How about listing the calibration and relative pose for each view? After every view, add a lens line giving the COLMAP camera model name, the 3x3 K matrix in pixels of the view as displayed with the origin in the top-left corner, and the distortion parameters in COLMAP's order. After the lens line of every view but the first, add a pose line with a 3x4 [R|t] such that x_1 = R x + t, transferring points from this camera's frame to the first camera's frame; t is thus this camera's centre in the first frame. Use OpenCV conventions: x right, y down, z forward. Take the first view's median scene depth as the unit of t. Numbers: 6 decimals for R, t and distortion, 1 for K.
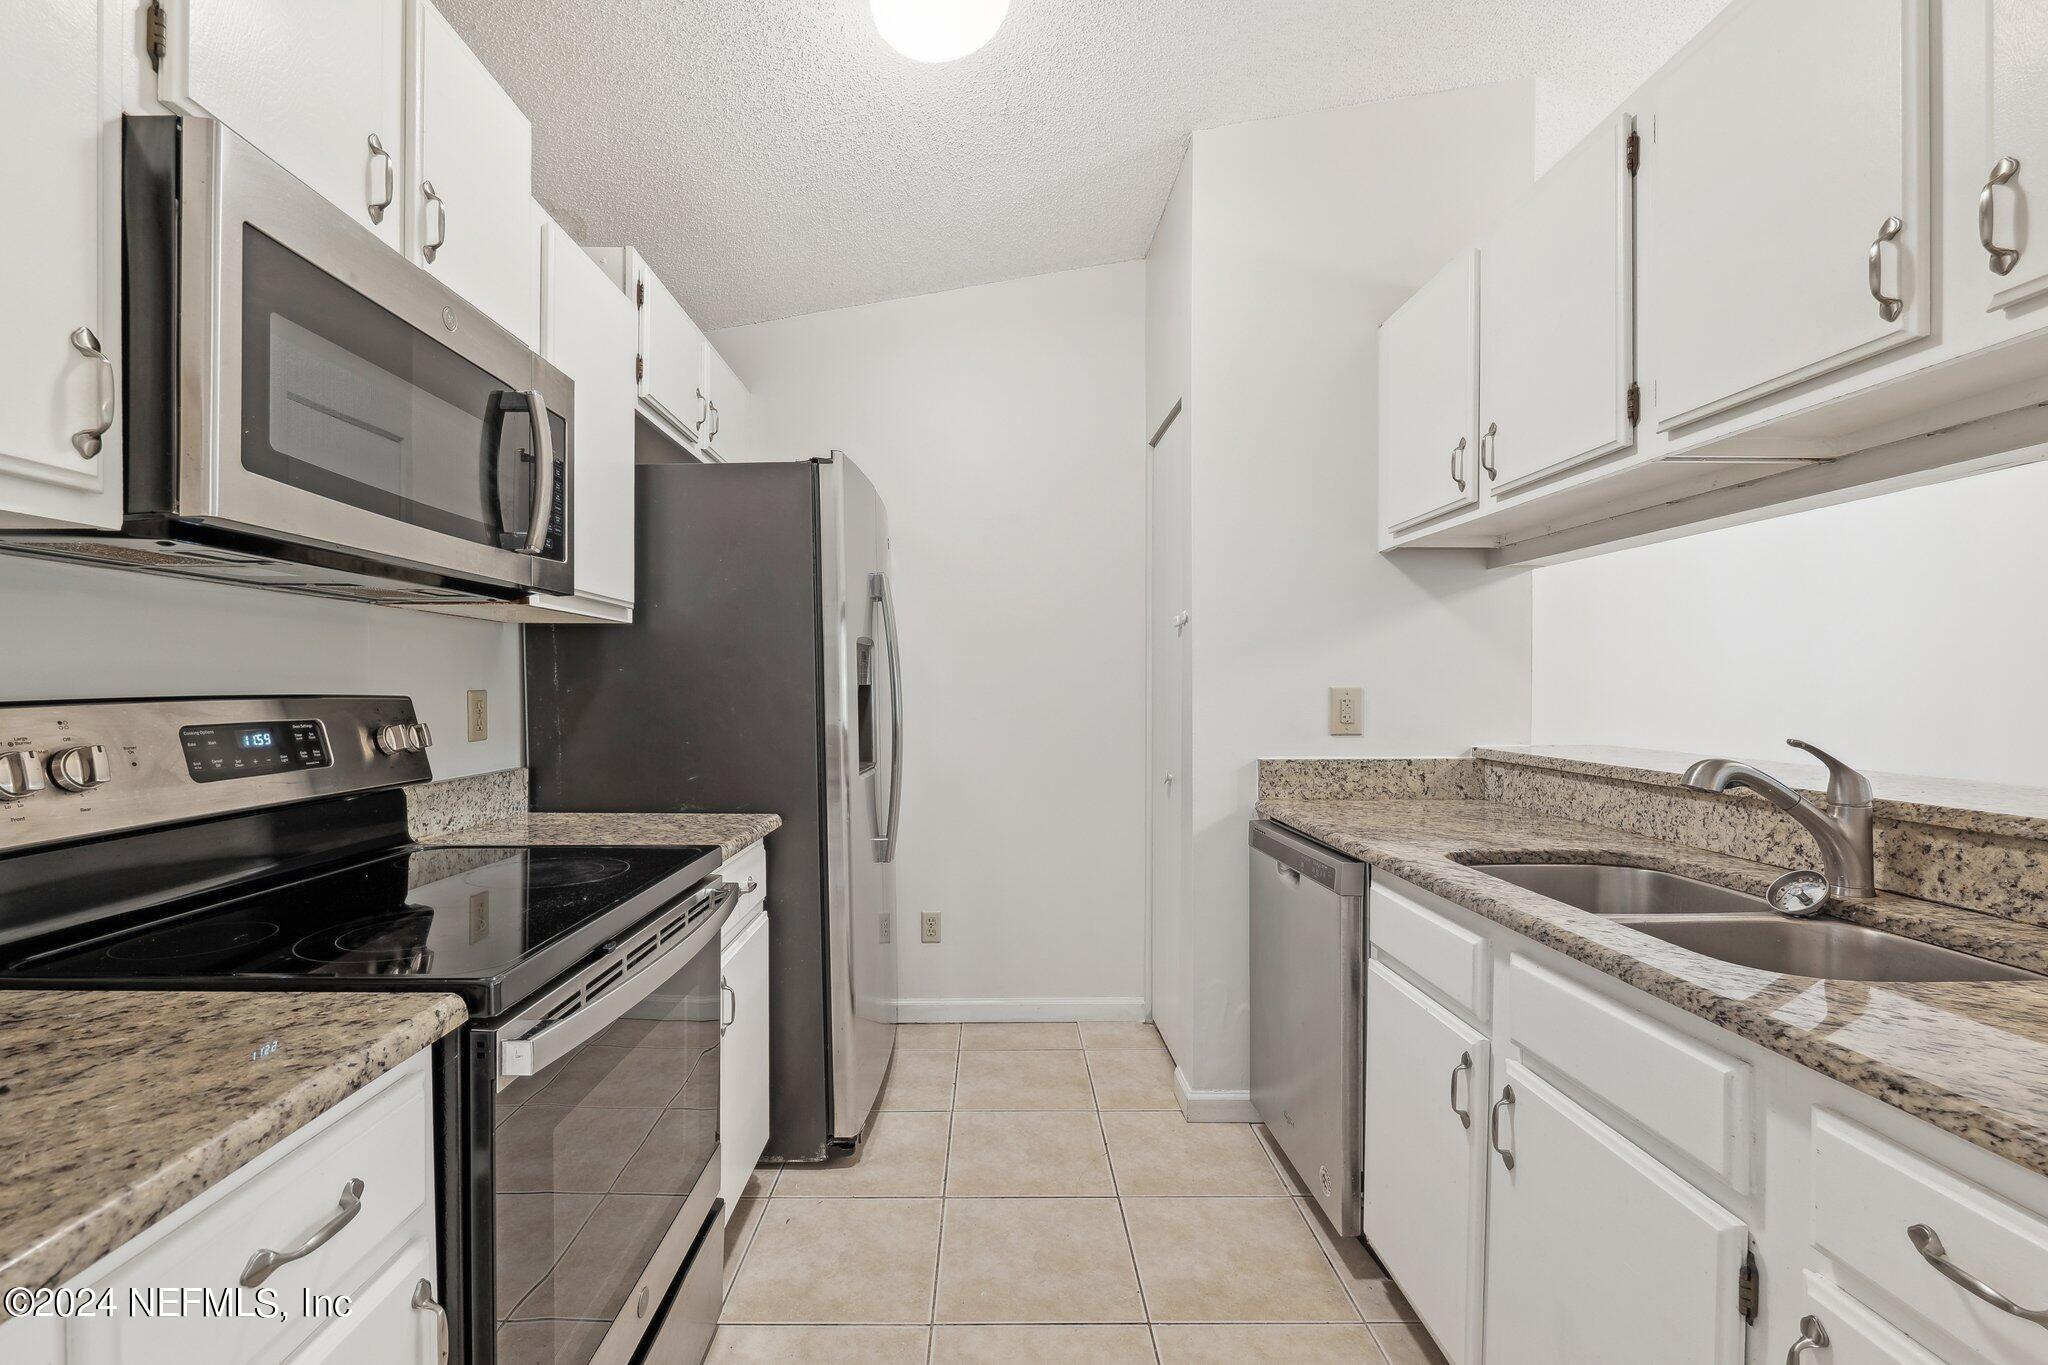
lens RADIAL K [[869.4, 0, 995.1], [0, 869.4, 685.4], [0, 0, 1]] dist [-0.020571, 0.000854]
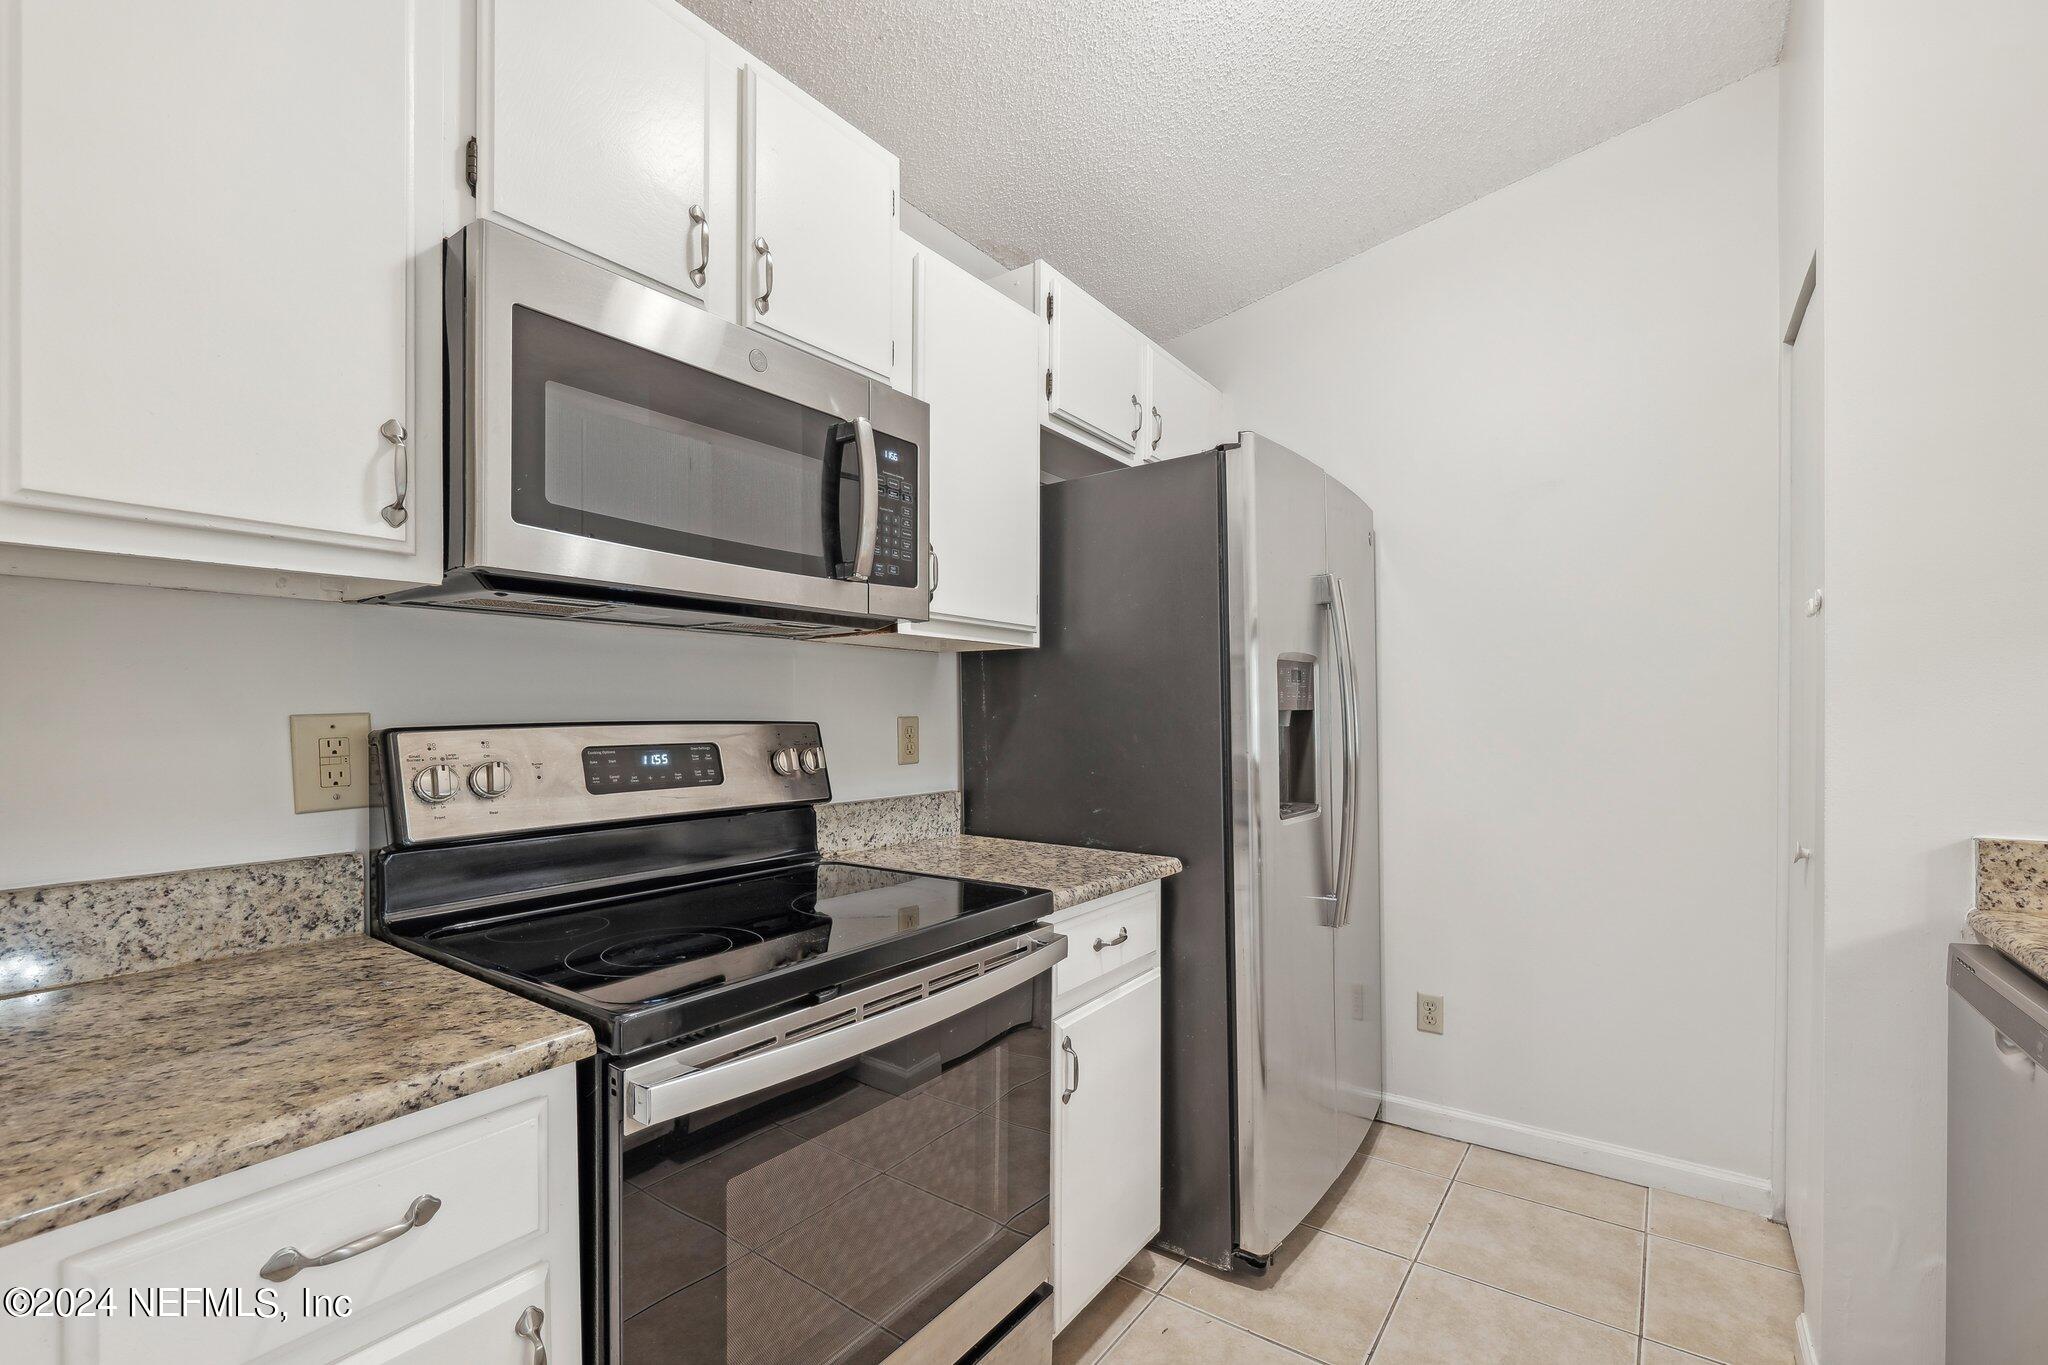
lens RADIAL K [[879.3, 0, 1032.7], [0, 879.3, 713.4], [0, 0, 1]] dist [-0.013388, 0.000137]
pose [[0.810409, -0.001205, -0.585863, 0.197194], [0.002896, 0.999994, 0.001948, -0.000070], [0.585857, -0.003275, 0.810408, 0.255498]]
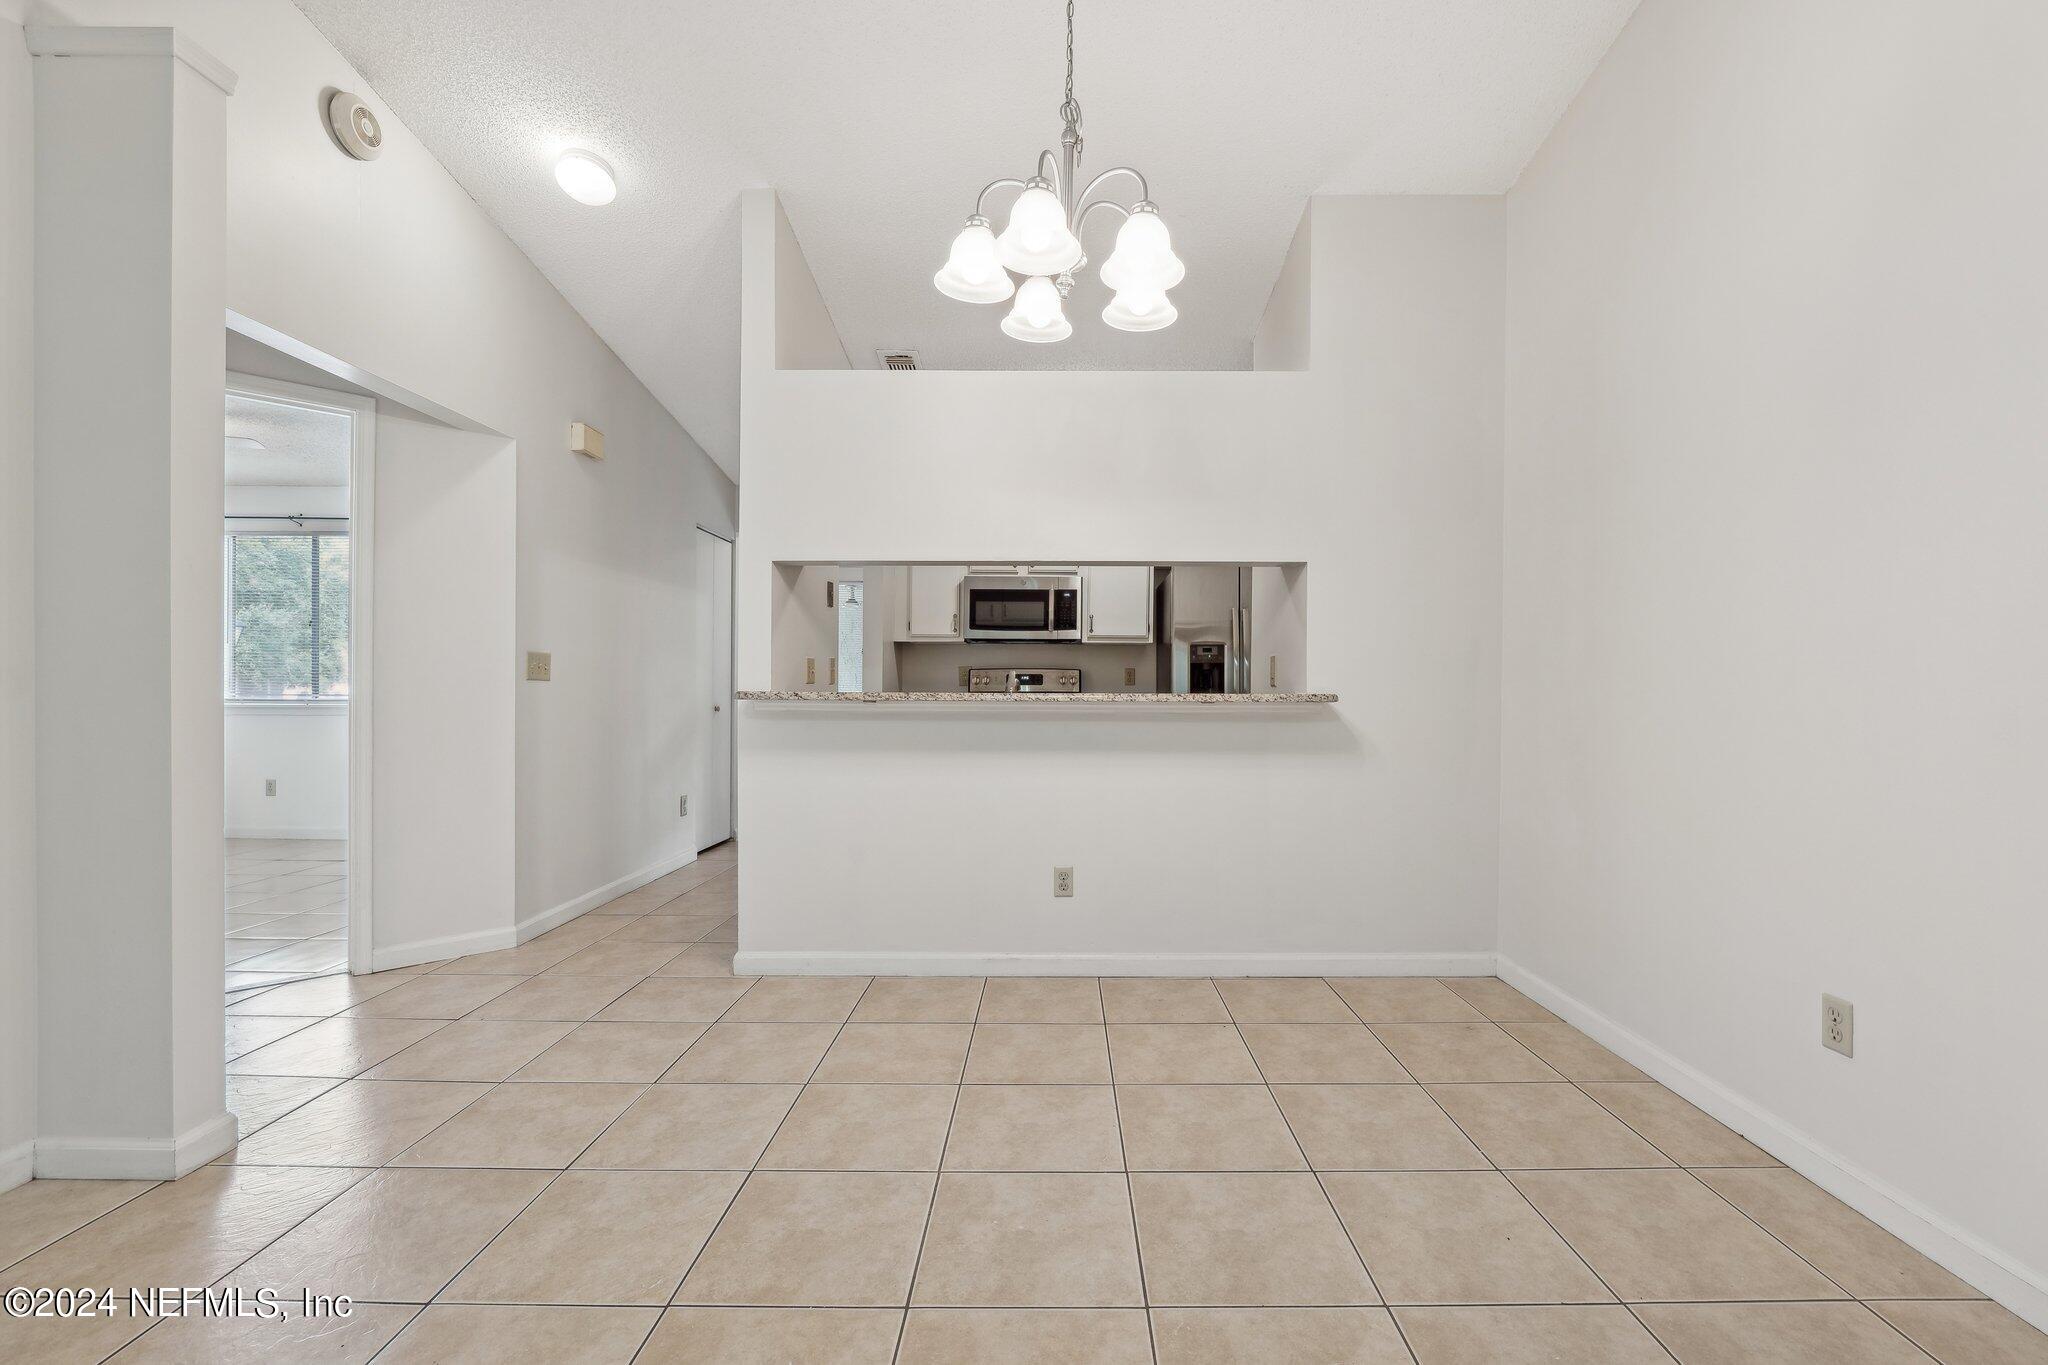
lens RADIAL K [[842.3, 0, 1067.4], [0, 842.3, 686.4], [0, 0, 1]] dist [-0.009175, -0.000029]
pose [[0.012011, 0.000415, -0.999928, 2.886896], [-0.004990, 0.999987, 0.000355, 0.084263], [0.999915, 0.004986, 0.012013, 0.905916]]
